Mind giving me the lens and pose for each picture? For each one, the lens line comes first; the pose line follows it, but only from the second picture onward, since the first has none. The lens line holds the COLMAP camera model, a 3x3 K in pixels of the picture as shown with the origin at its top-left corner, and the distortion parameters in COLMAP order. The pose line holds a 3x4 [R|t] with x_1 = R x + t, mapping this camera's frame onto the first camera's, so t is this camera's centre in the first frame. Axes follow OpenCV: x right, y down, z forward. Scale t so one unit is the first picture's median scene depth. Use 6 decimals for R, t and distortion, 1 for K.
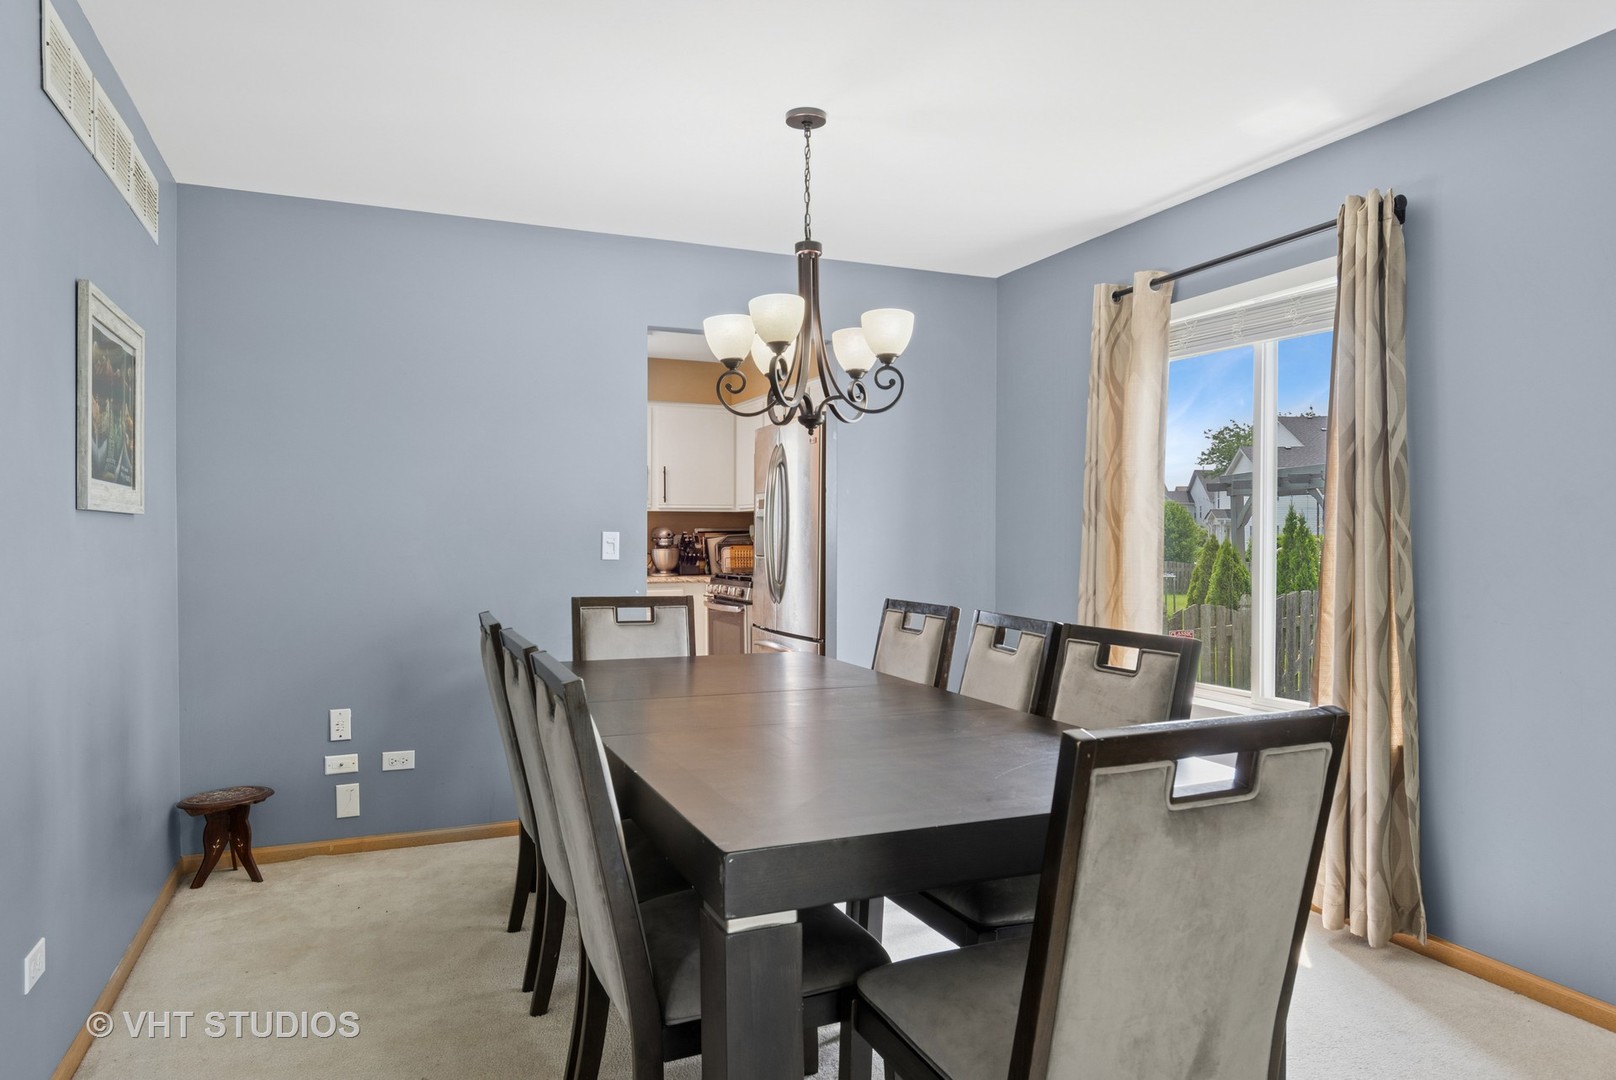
lens RADIAL K [[1004.8, 0, 810.1], [0, 1004.8, 540.7], [0, 0, 1]] dist [-0.007948, 0.002705]
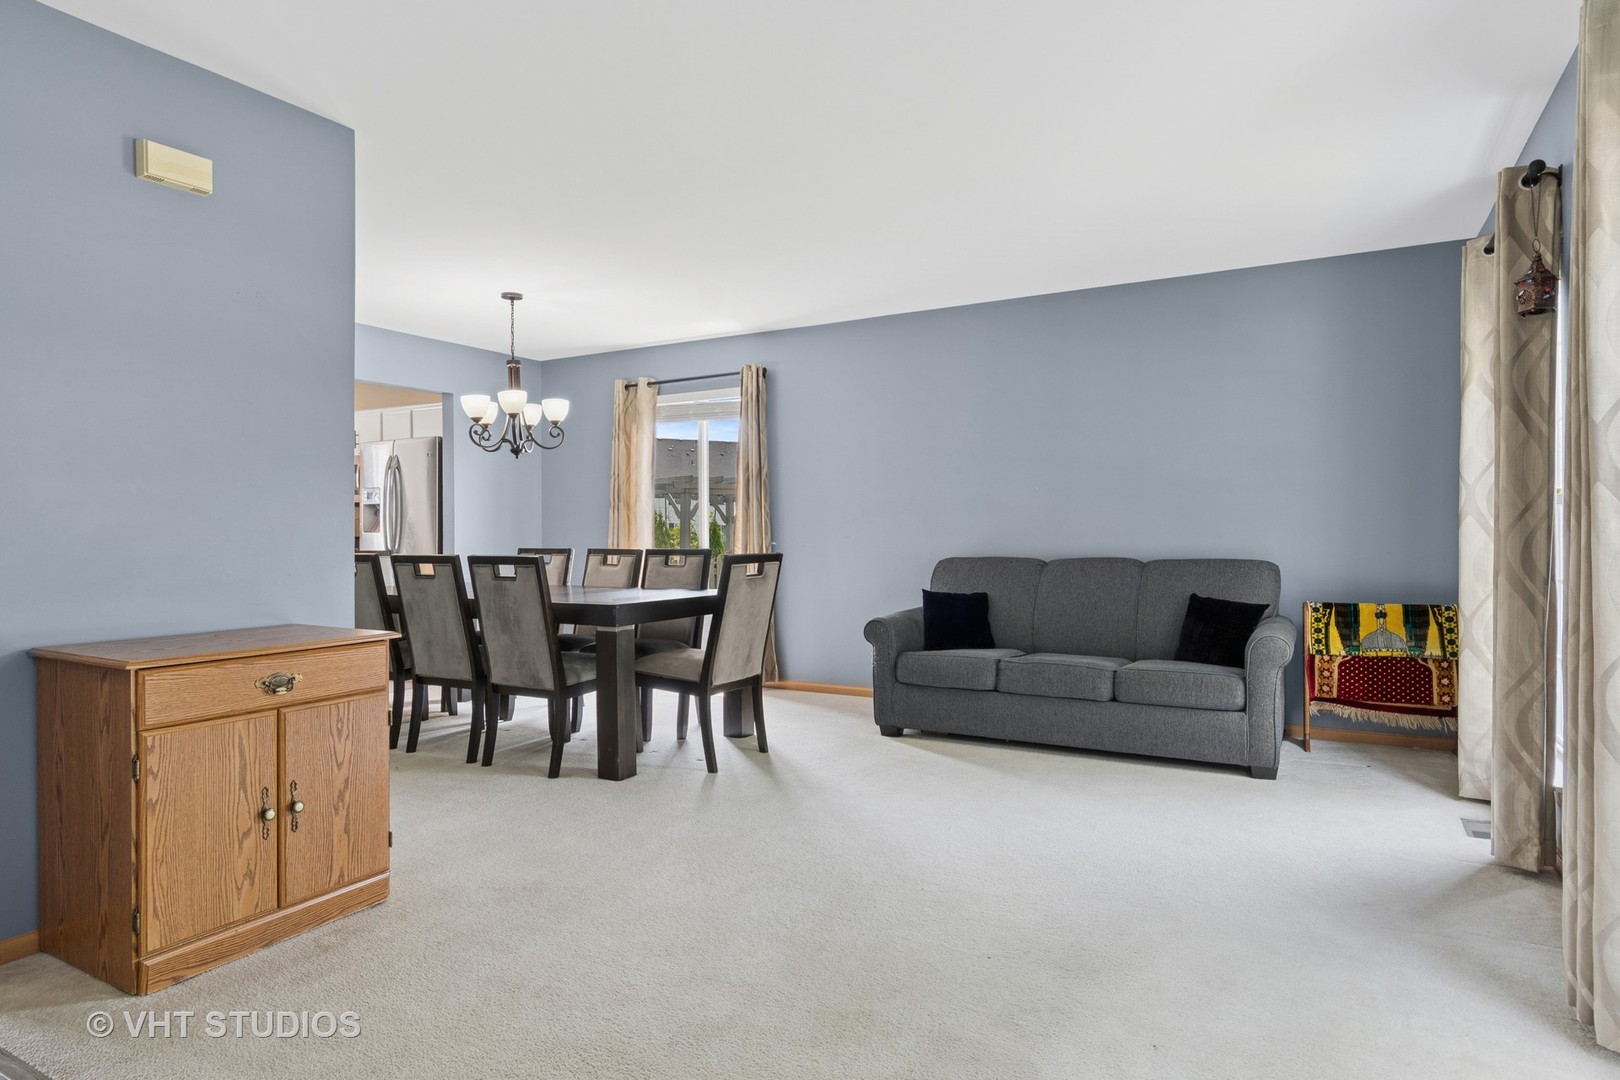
lens RADIAL K [[903.4, 0, 806.9], [0, 903.4, 540.4], [0, 0, 1]] dist [-0.007009, -0.001404]
pose [[0.794868, -0.013297, 0.606636, -0.617790], [0.013059, 0.999903, 0.004806, 0.052406], [-0.606641, 0.004102, 0.794965, -0.737904]]
